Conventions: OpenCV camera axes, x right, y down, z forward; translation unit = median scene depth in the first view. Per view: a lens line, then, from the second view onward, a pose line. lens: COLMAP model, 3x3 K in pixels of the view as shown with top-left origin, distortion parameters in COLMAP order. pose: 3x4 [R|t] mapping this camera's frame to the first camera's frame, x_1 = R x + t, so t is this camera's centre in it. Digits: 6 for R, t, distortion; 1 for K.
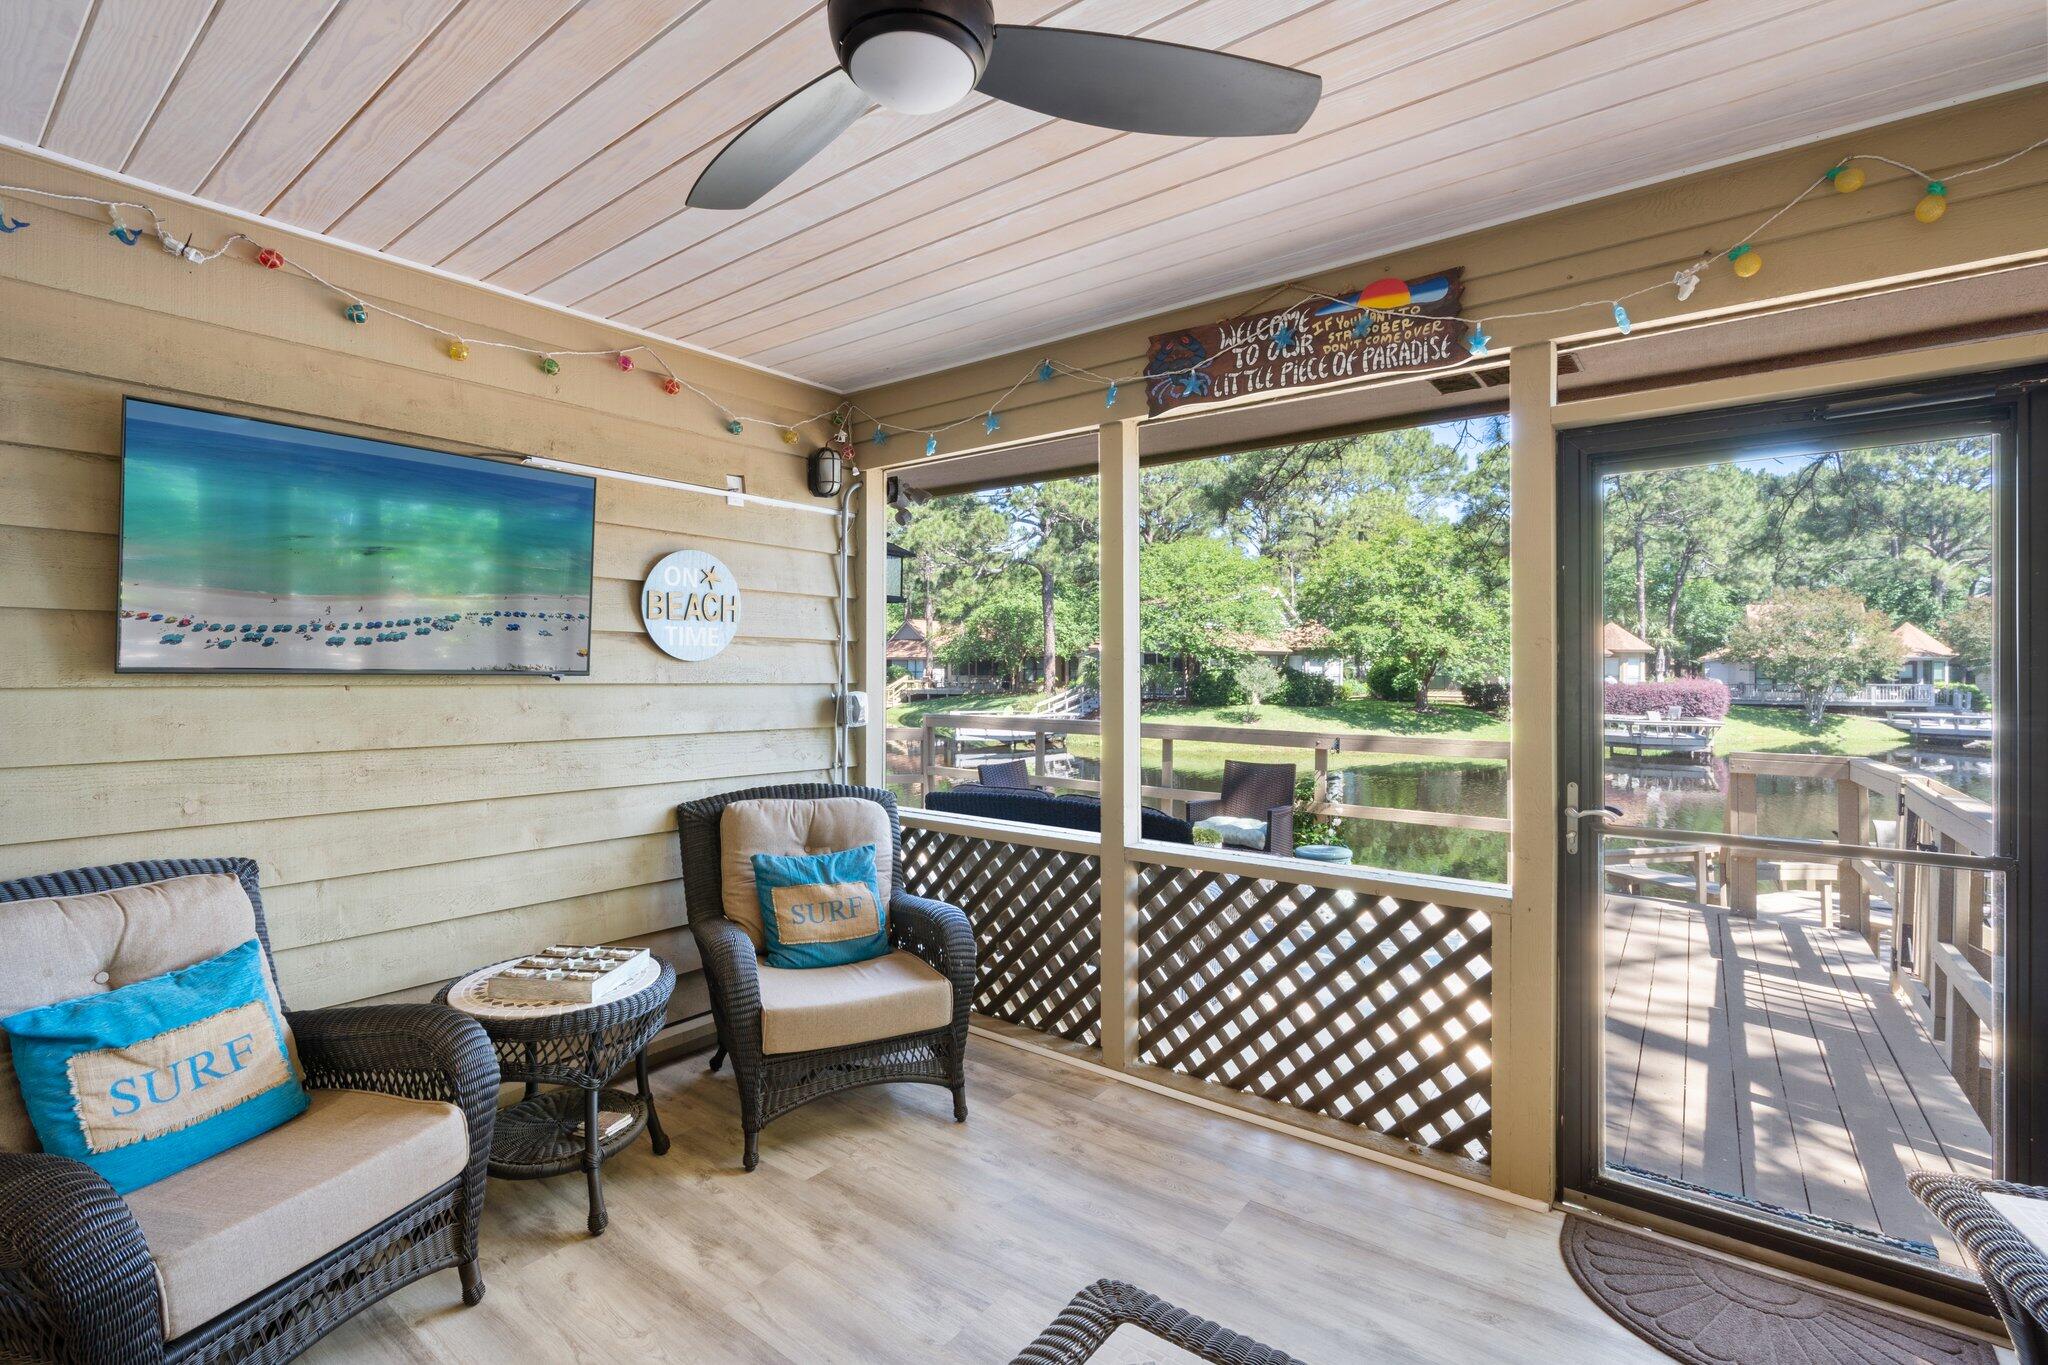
lens RADIAL K [[950.7, 0, 1021.0], [0, 950.7, 672.7], [0, 0, 1]] dist [-0.003280, -0.000164]
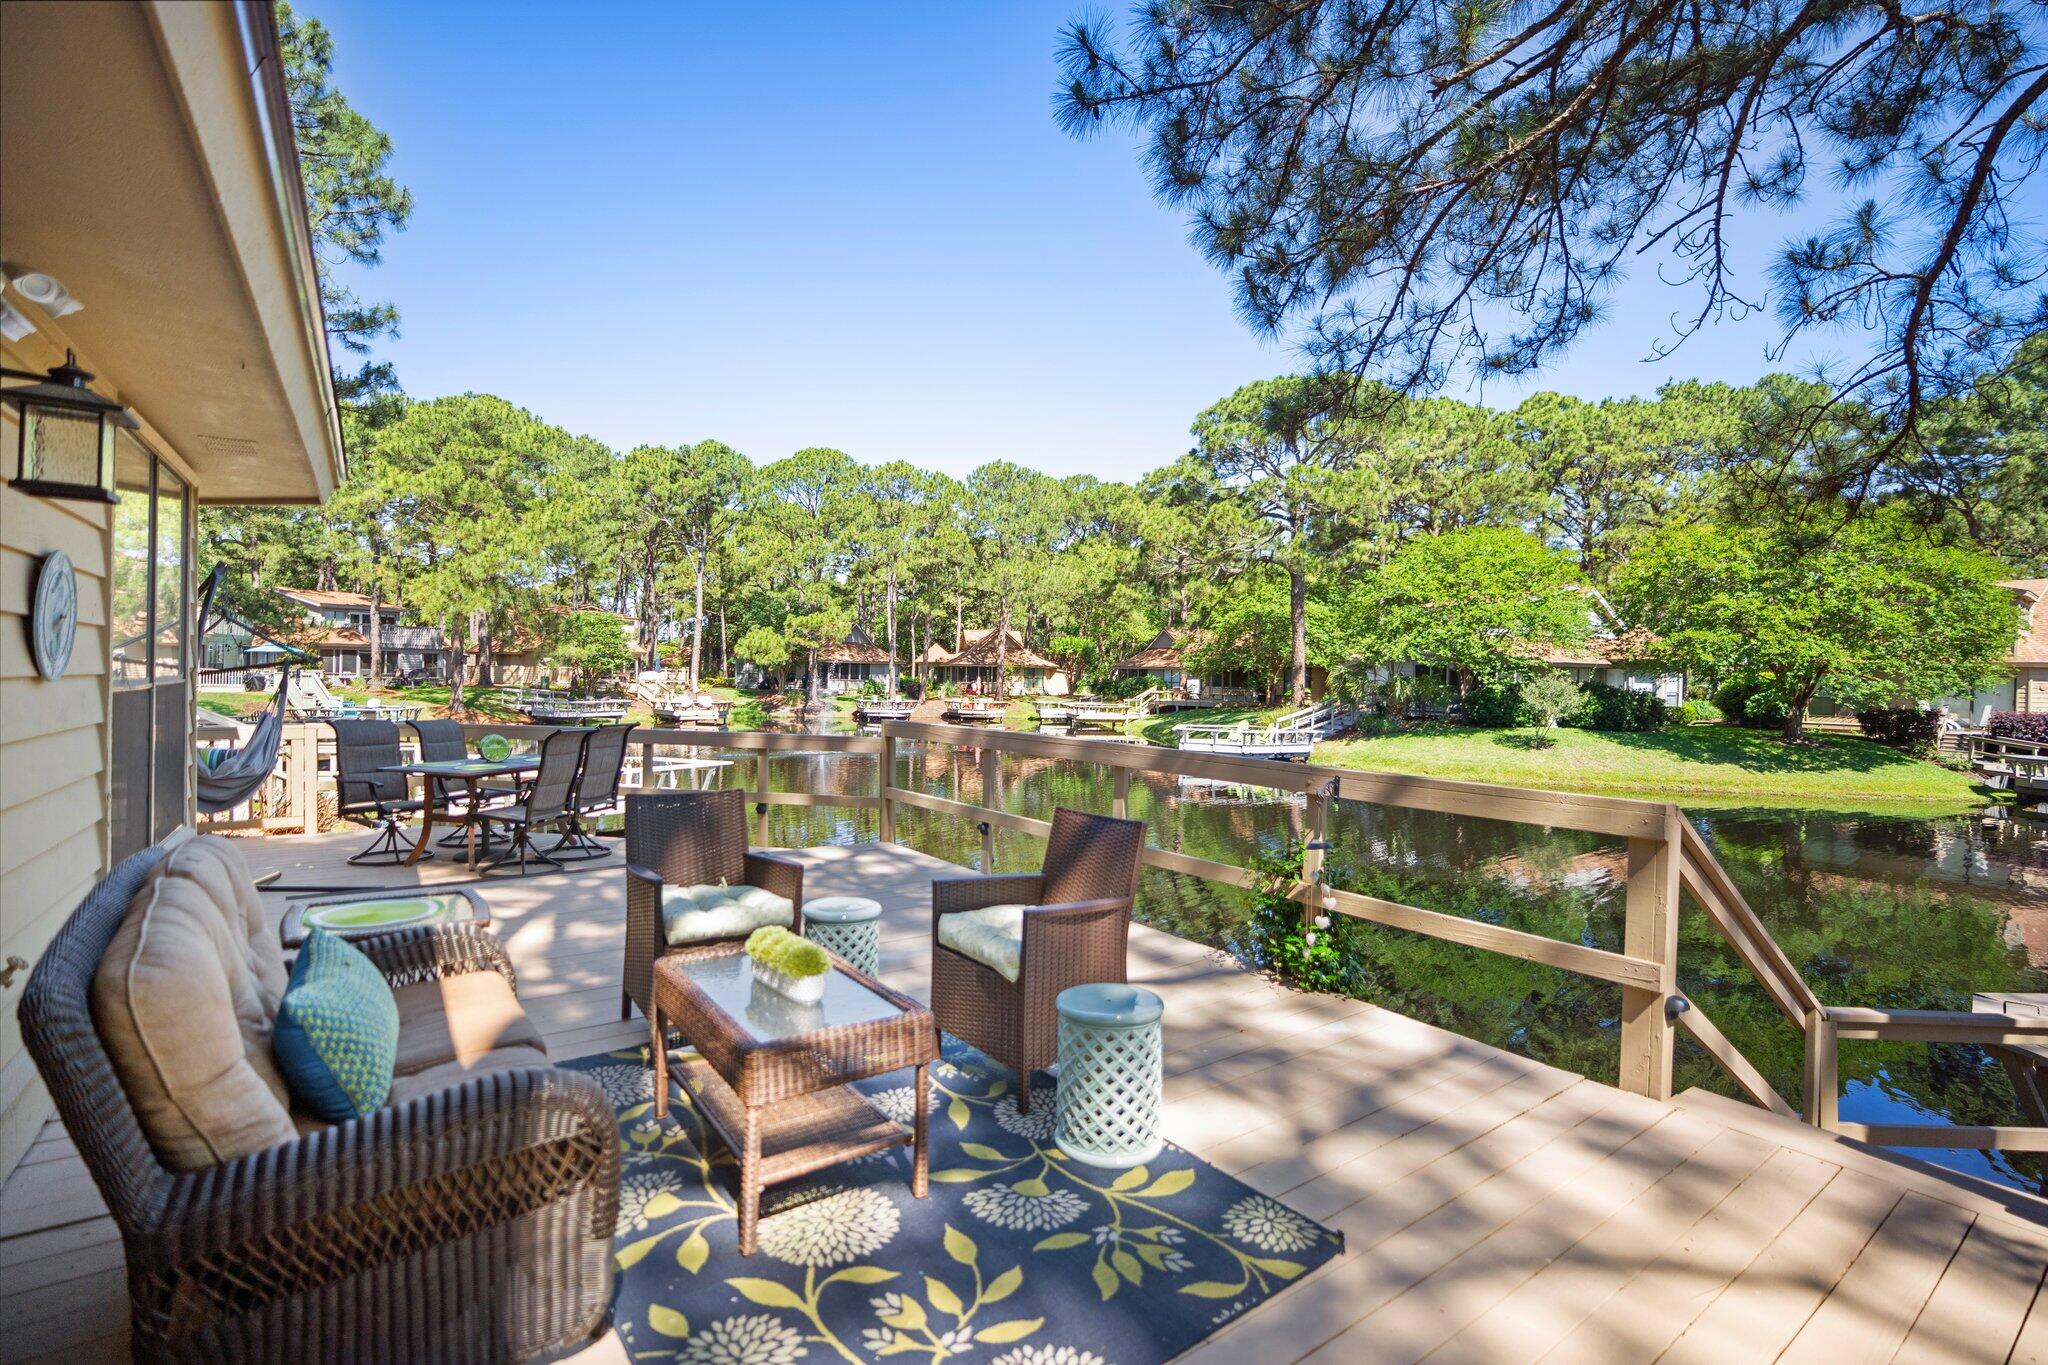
lens RADIAL K [[950.7, 0, 1031.1], [0, 950.7, 680.8], [0, 0, 1]] dist [-0.003280, -0.000164]
pose [[0.952567, 0.016890, -0.303861, 0.067577], [-0.018350, 0.999830, -0.001950, 0.003204], [0.303776, 0.007433, 0.952714, 0.081014]]
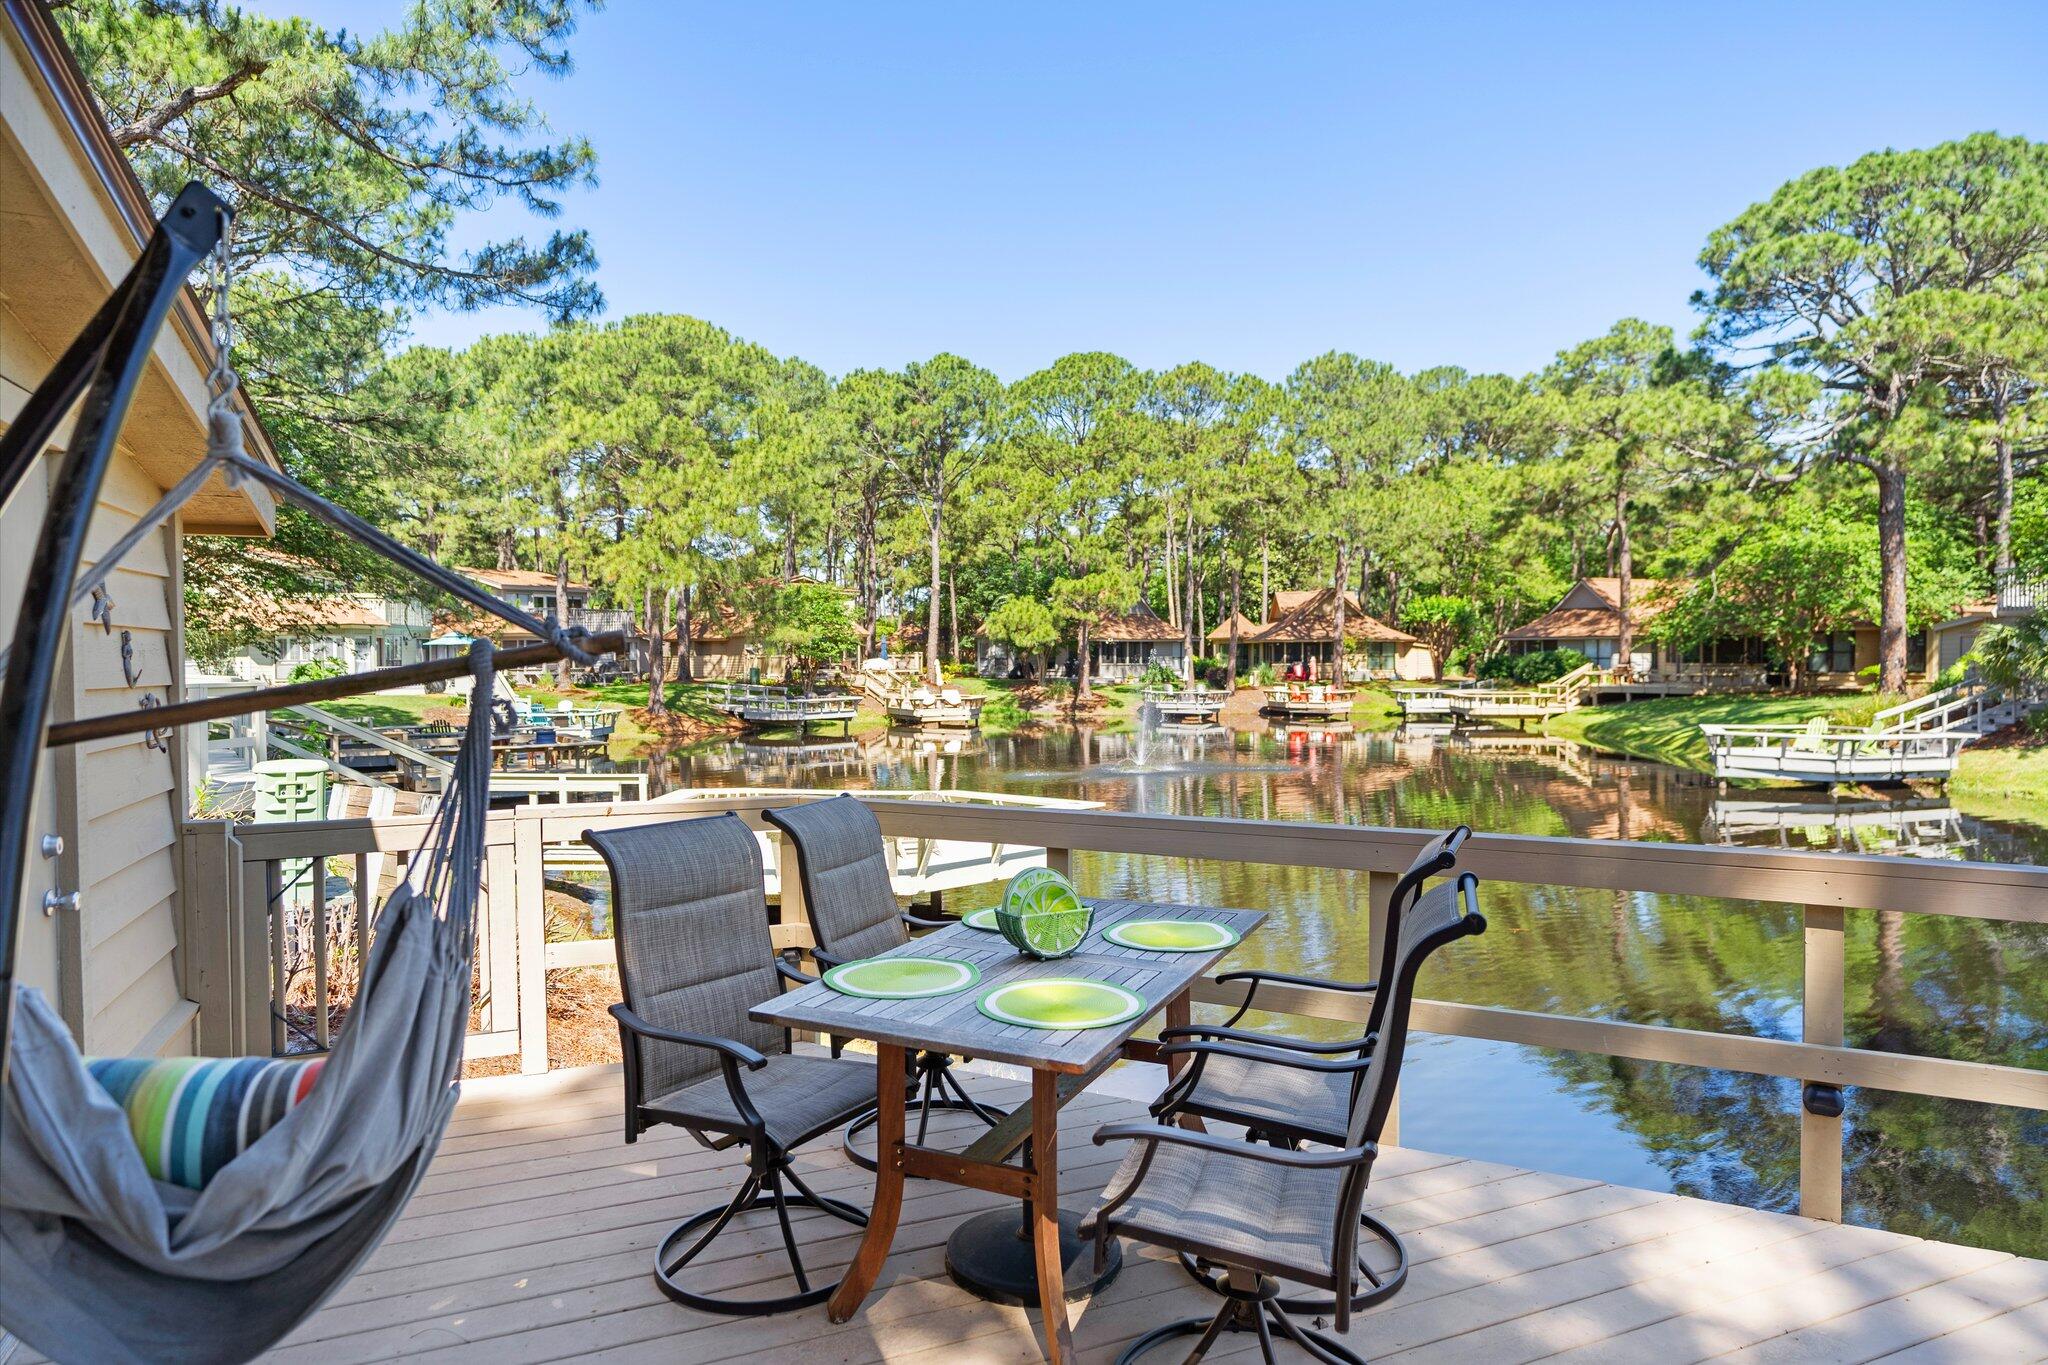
lens RADIAL K [[1177.7, 0, 1021.5], [0, 1177.7, 679.9], [0, 0, 1]] dist [0.001147, -0.001065]
pose [[0.860457, 0.005426, -0.509495, -0.061810], [0.002377, 0.999890, 0.014664, 0.001818], [0.509518, -0.013829, 0.860349, 0.168309]]
